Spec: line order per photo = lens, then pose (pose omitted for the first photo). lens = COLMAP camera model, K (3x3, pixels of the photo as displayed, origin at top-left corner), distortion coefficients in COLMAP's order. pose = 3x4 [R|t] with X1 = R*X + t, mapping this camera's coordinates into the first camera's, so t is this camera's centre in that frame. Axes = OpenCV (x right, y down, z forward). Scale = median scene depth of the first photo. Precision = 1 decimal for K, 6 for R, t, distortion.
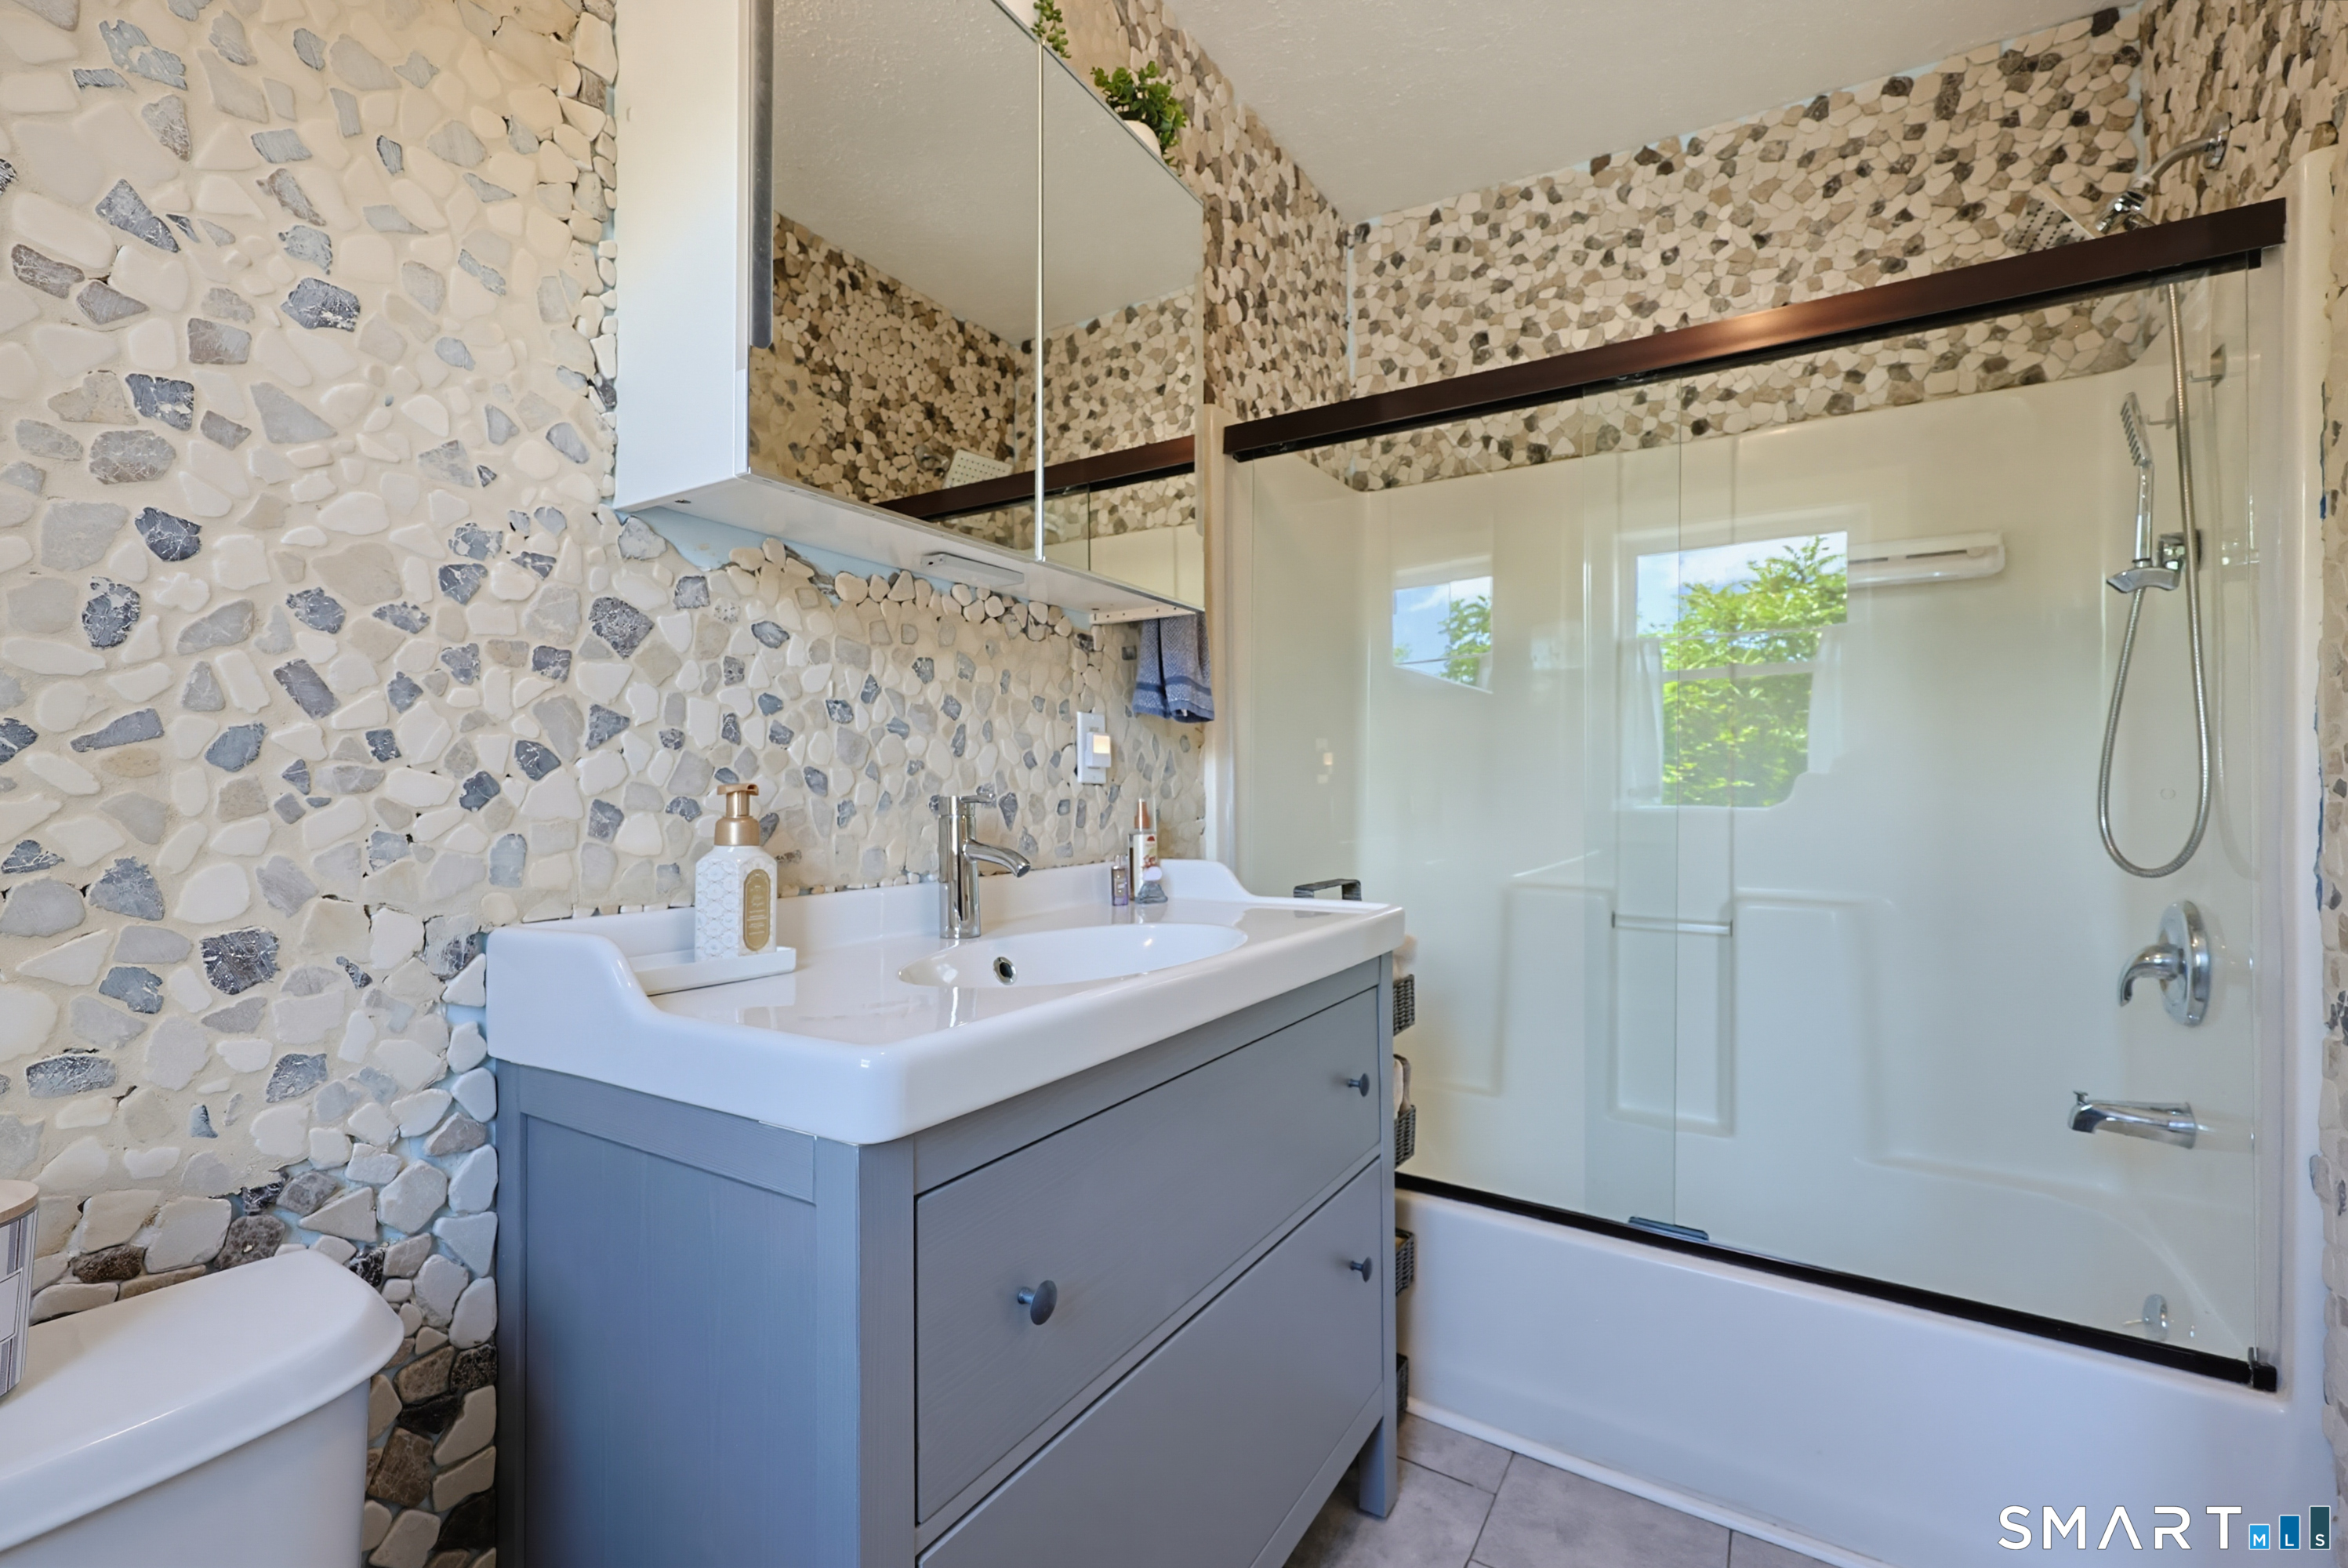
lens RADIAL K [[996.6, 0, 1130.3], [0, 996.6, 805.5], [0, 0, 1]] dist [-0.000398, 0.000153]
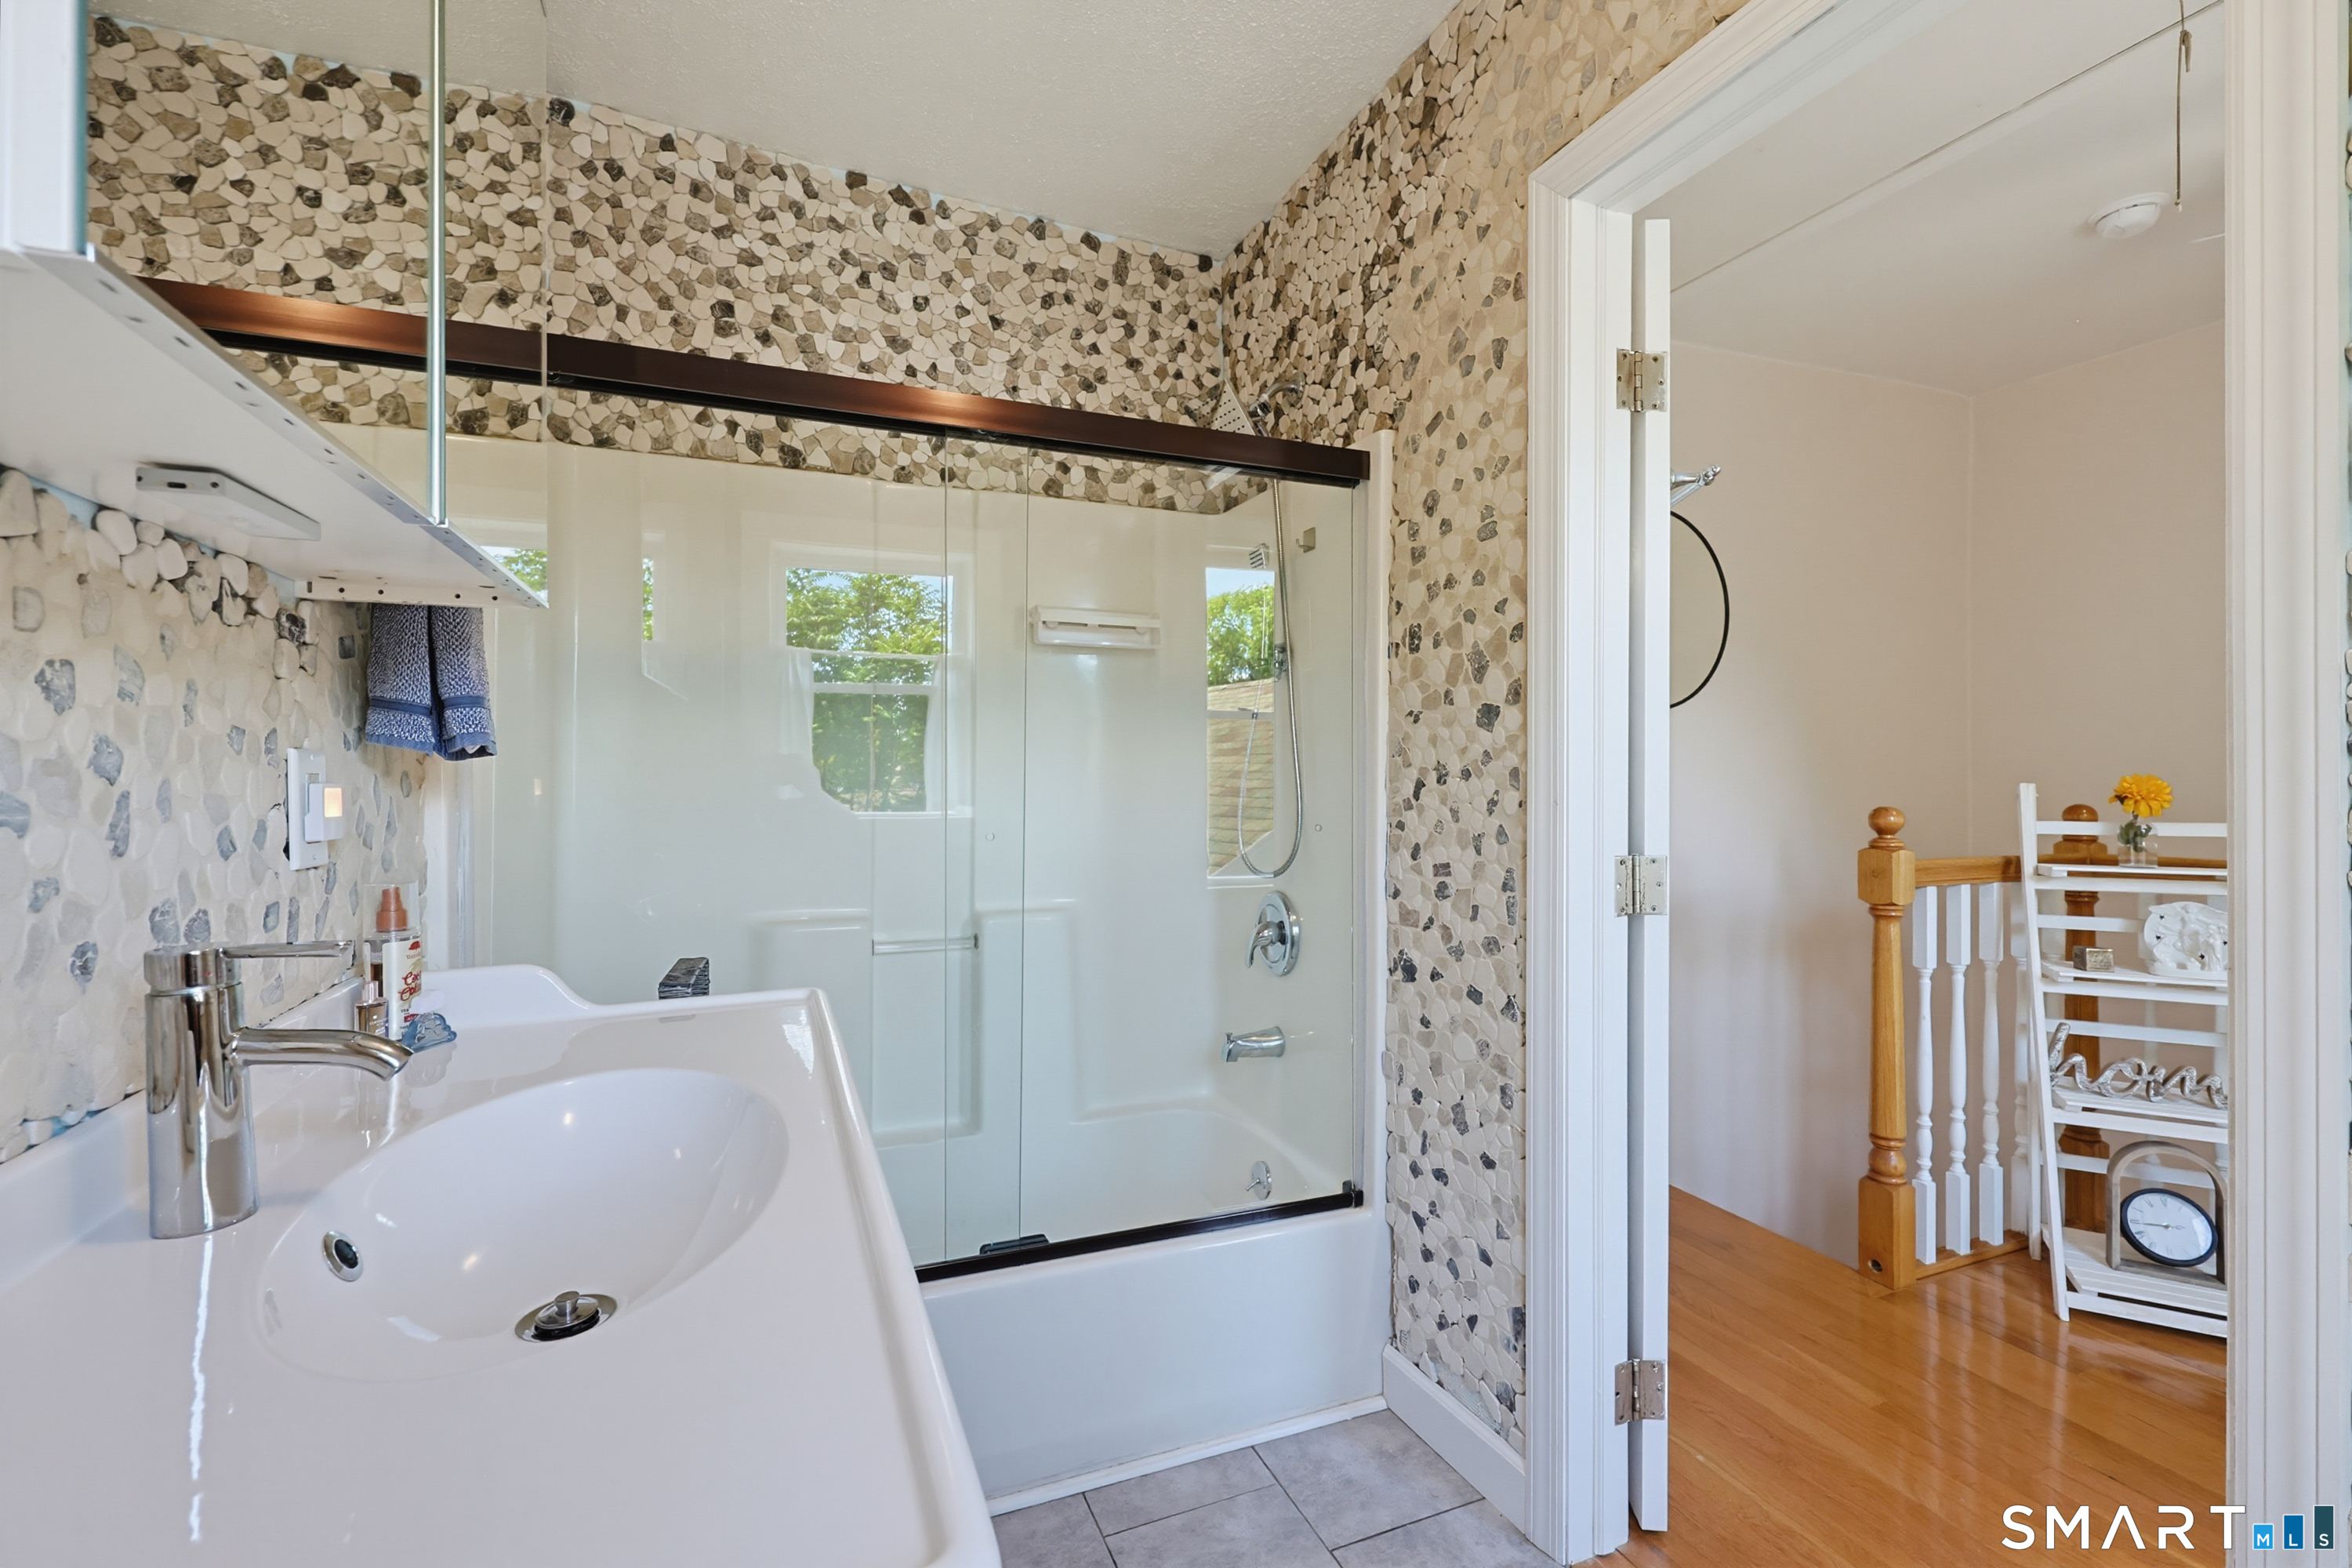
lens RADIAL K [[1025.3, 0, 1176.0], [0, 1025.3, 784.0], [0, 0, 1]] dist [0.001177, -0.000056]
pose [[0.565326, -0.015158, 0.824728, -0.215478], [0.017185, 0.999831, 0.006597, -0.058126], [-0.824688, 0.010444, 0.565491, 0.199369]]
